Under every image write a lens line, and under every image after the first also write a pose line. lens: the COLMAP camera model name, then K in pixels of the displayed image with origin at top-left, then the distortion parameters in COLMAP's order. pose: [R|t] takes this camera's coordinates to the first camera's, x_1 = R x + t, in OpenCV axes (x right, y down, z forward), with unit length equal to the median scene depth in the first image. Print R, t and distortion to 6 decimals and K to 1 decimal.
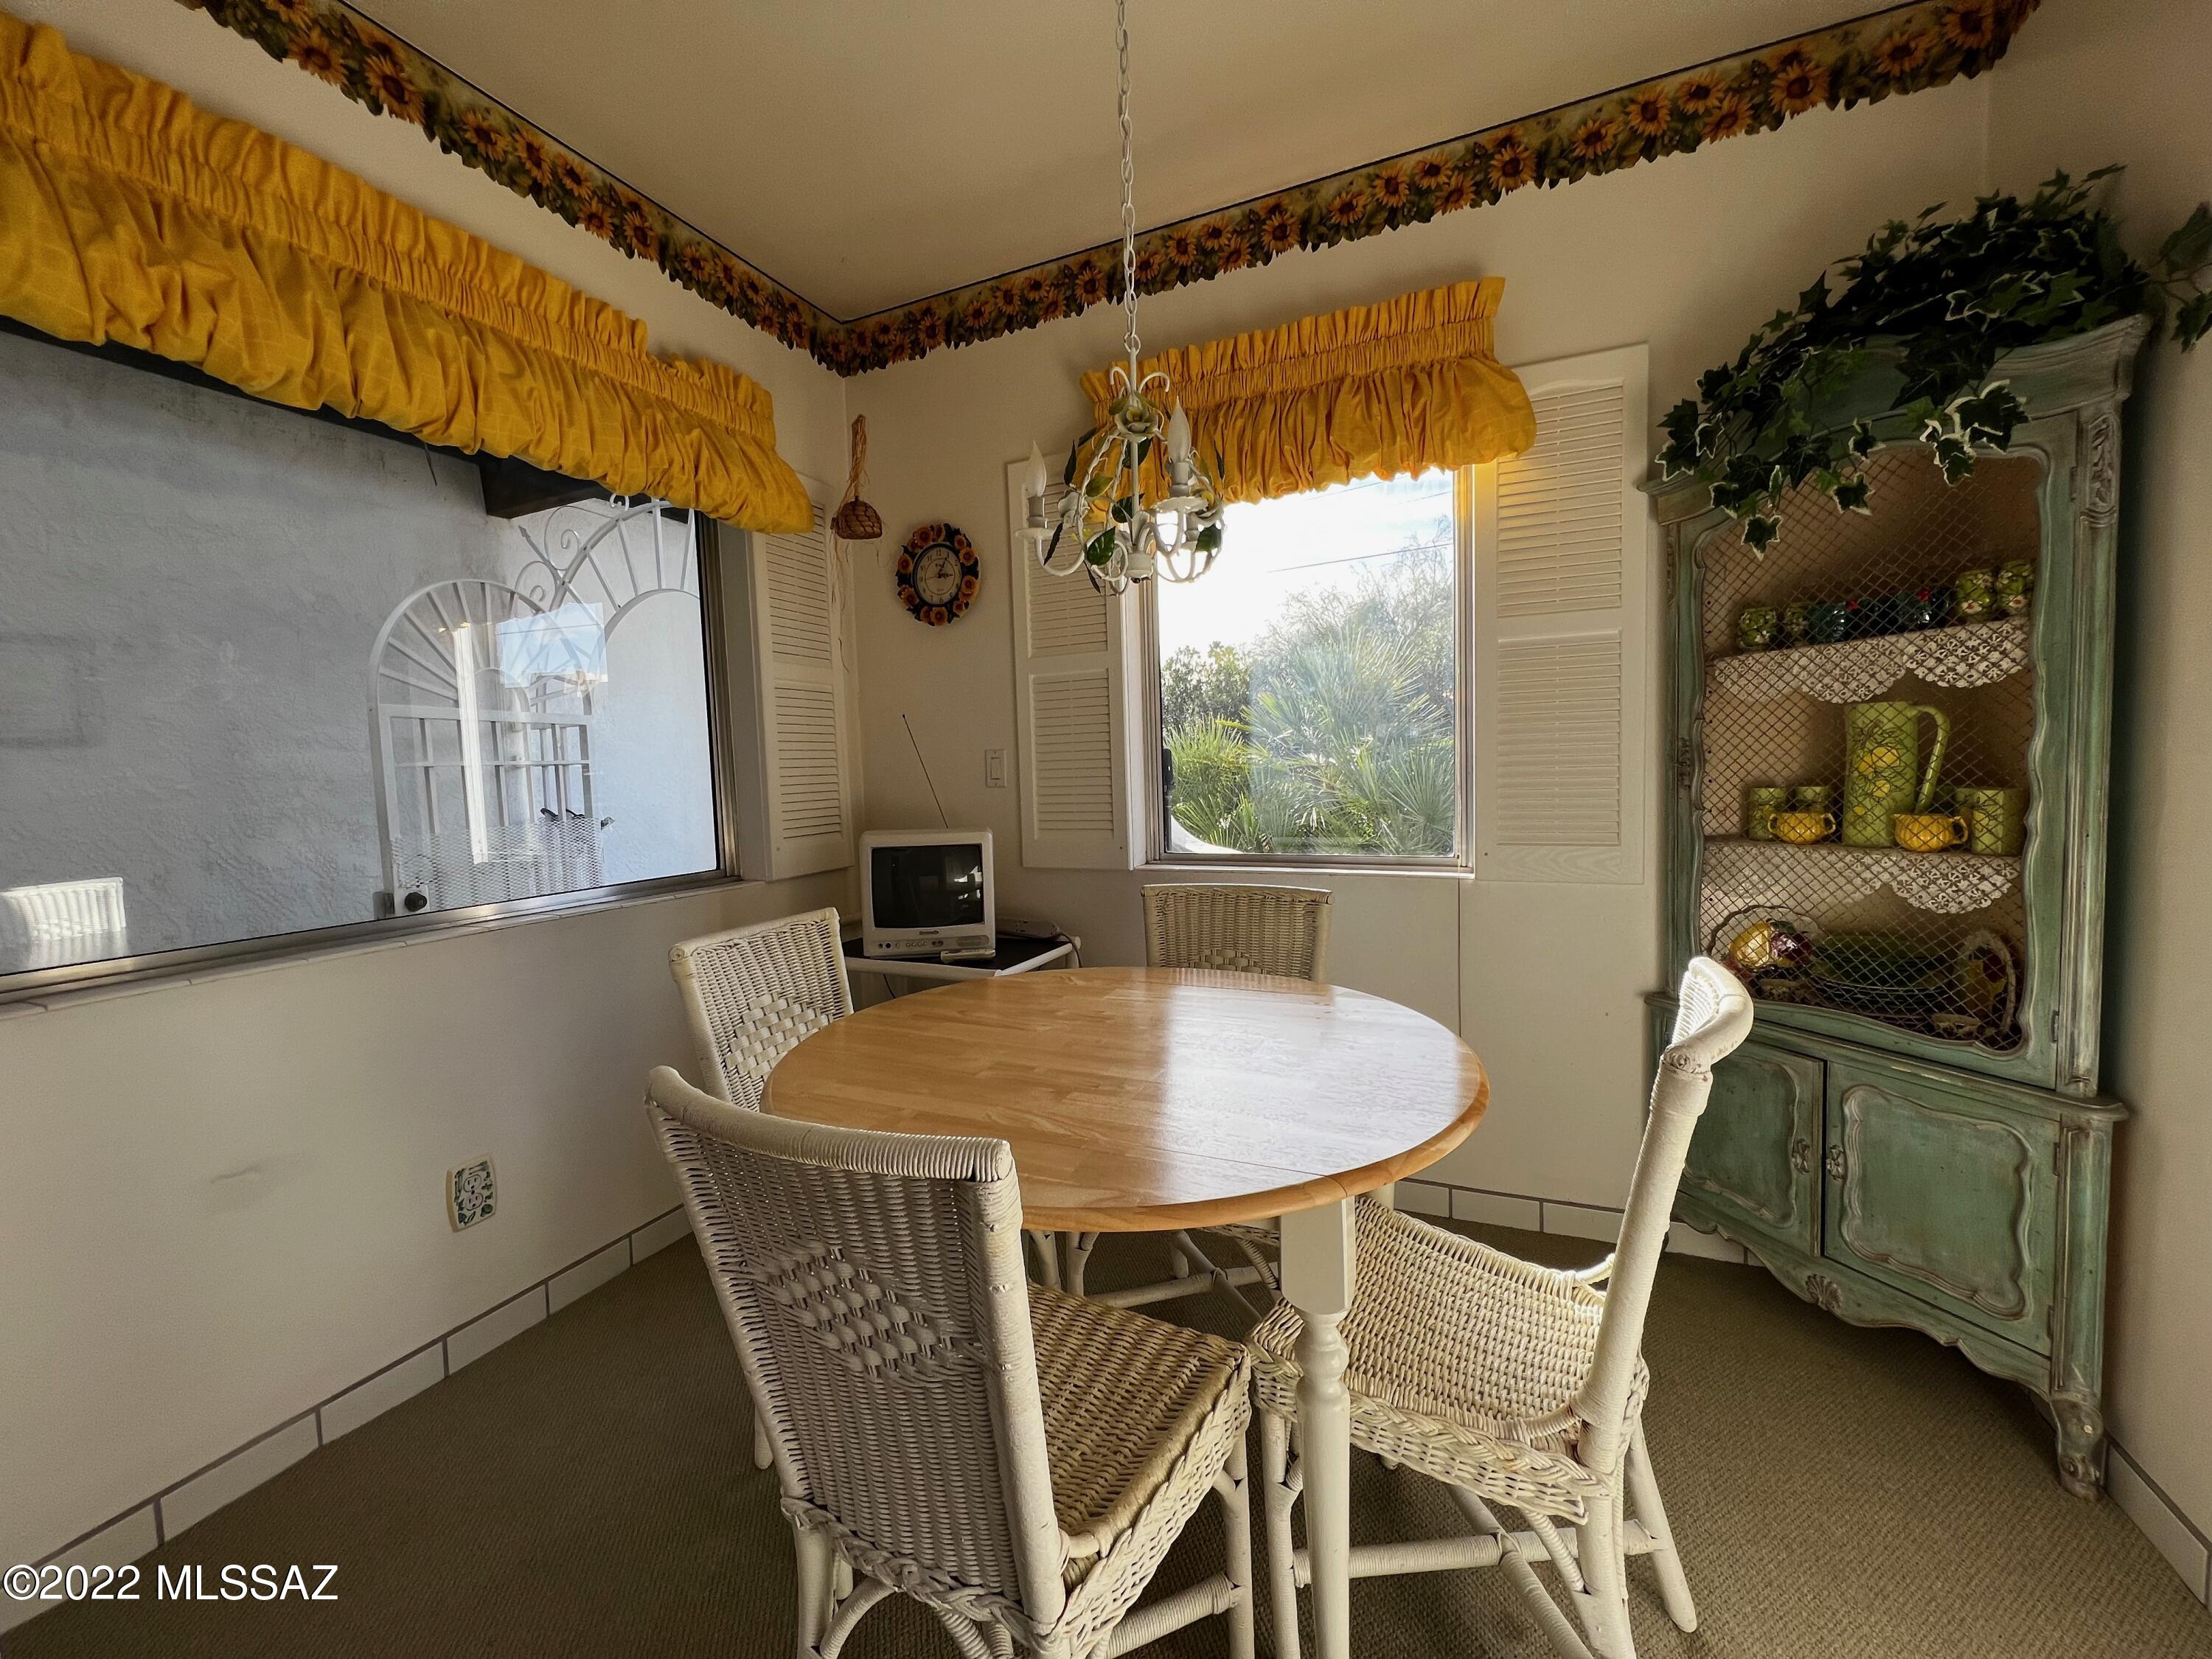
lens RADIAL K [[883.1, 0, 1095.7], [0, 883.1, 825.5], [0, 0, 1]] dist [-0.000448, 0.000368]
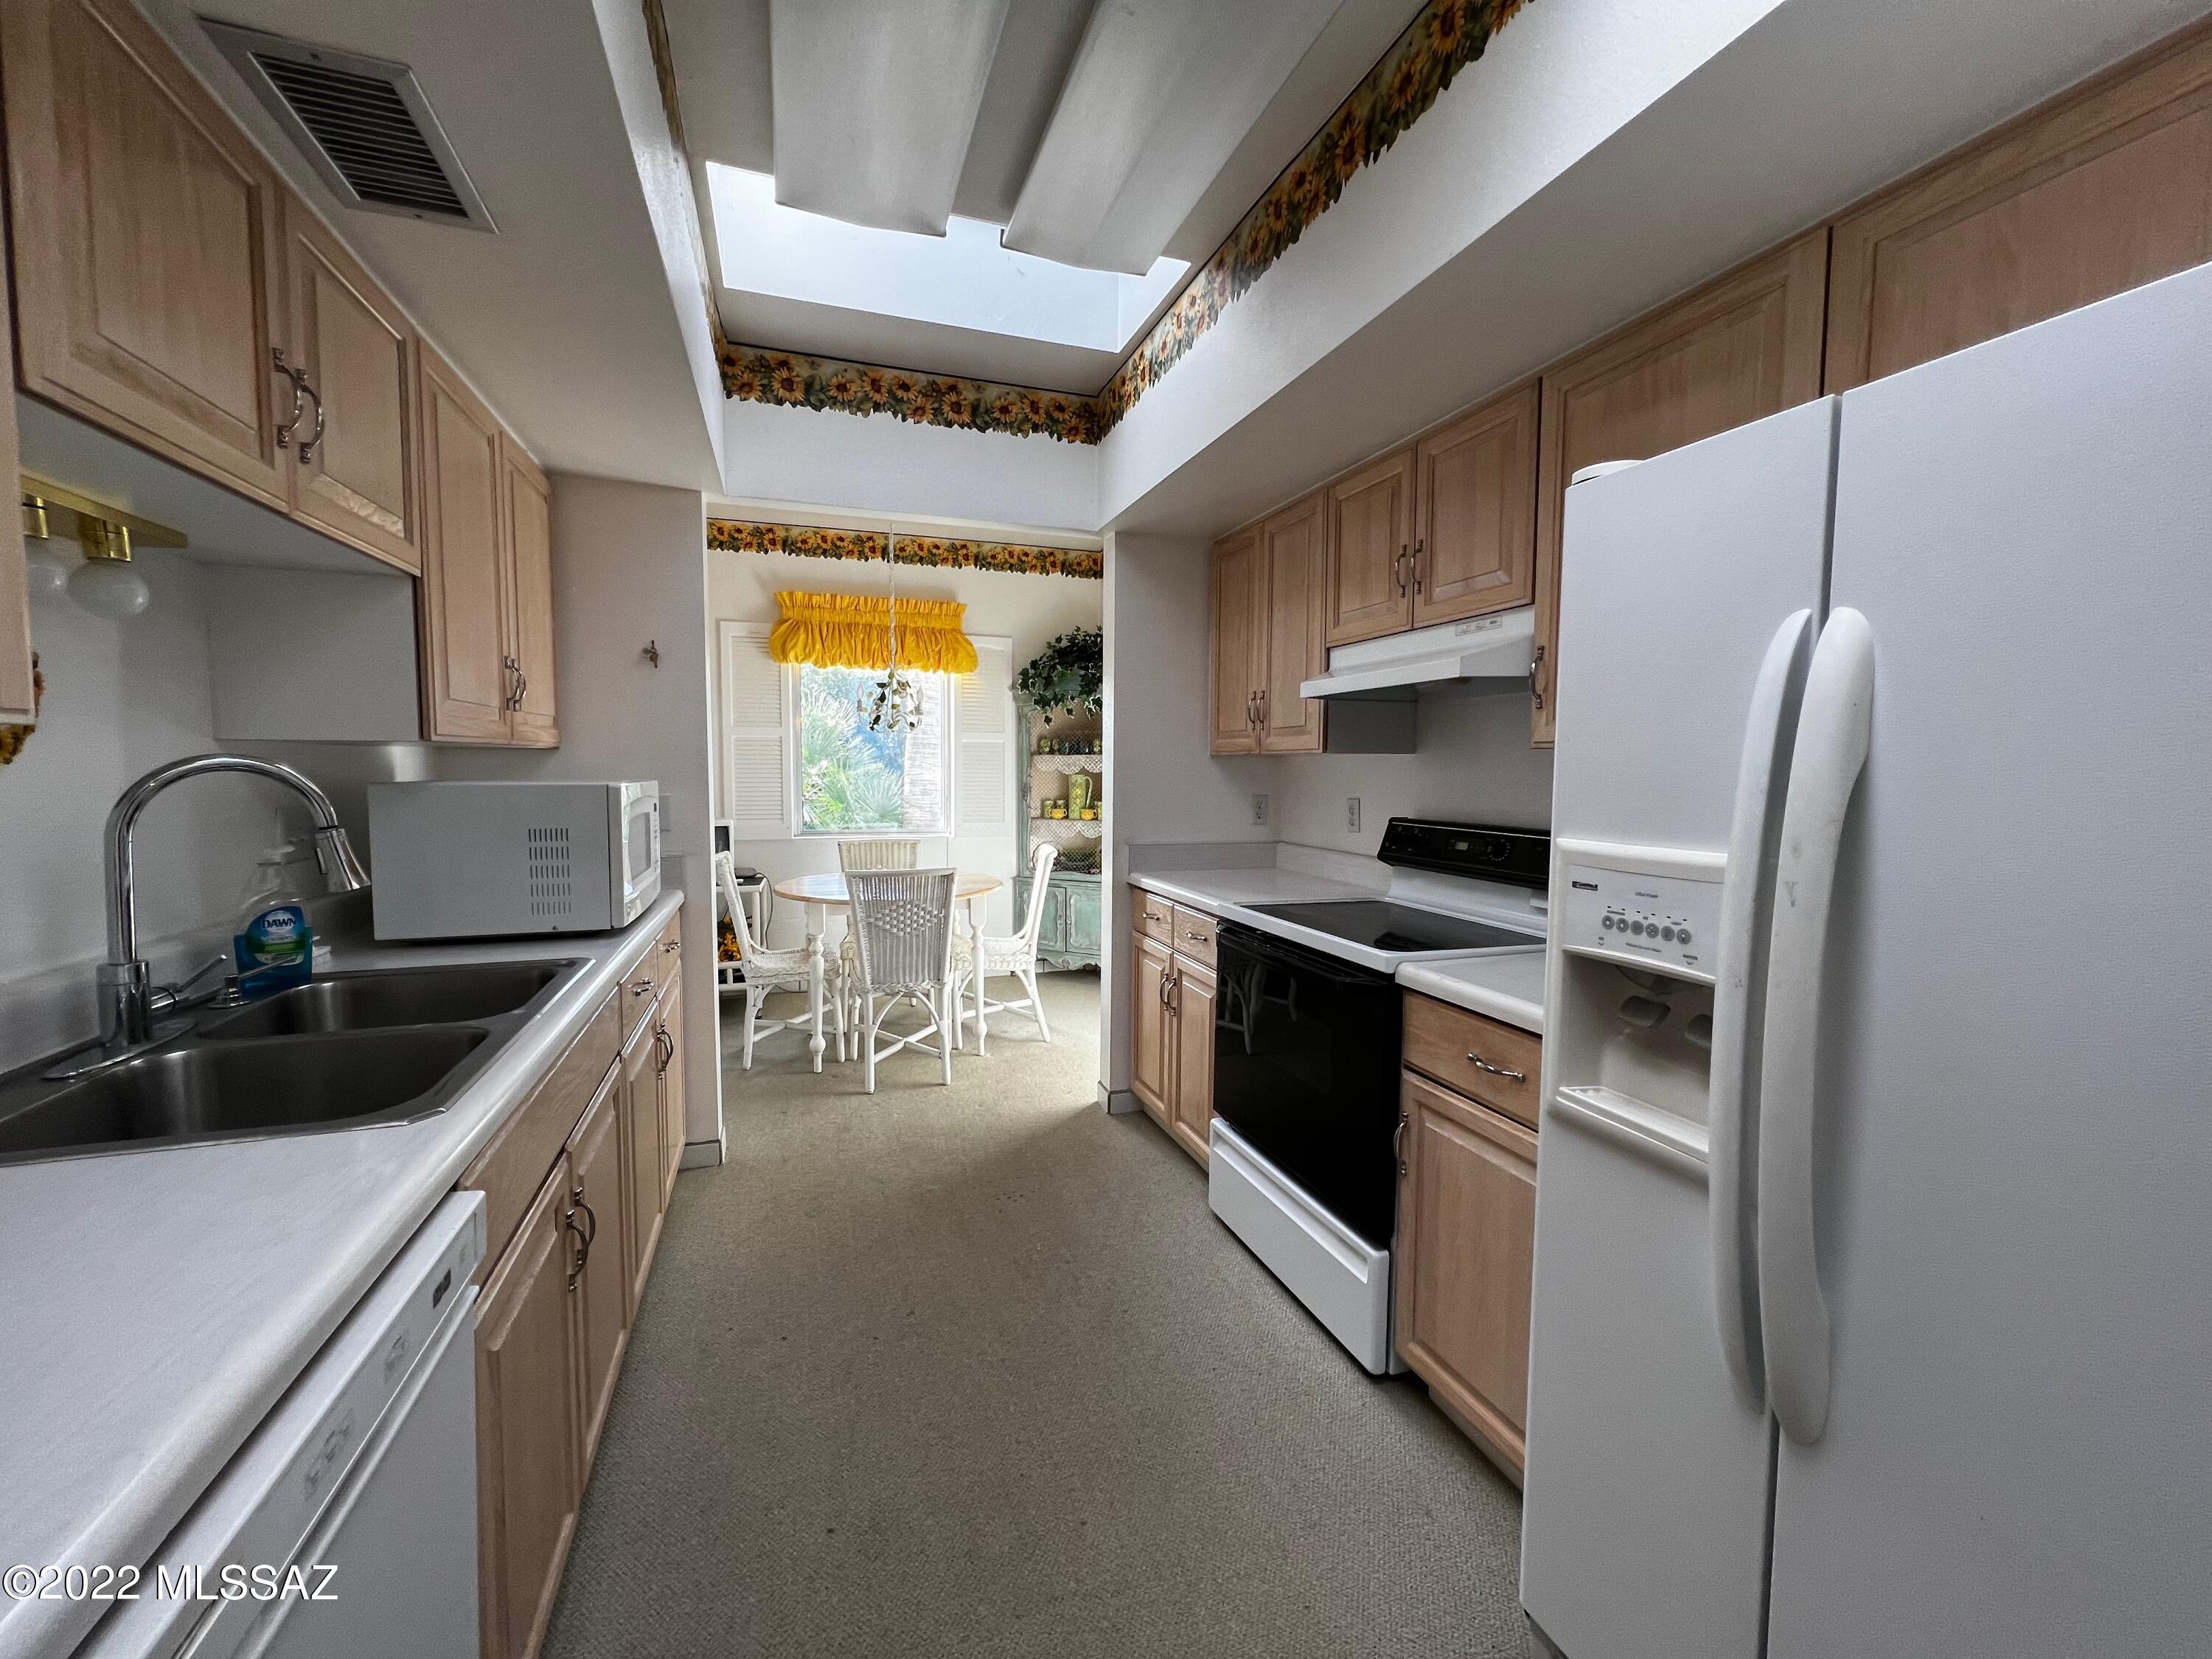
lens RADIAL K [[883.1, 0, 1100.9], [0, 883.1, 824.8], [0, 0, 1]] dist [-0.000448, 0.000368]
pose [[0.729854, -0.011059, 0.683514, -1.062820], [0.015288, 0.999883, -0.000147, 0.038404], [-0.683432, 0.010557, 0.729938, -1.196249]]
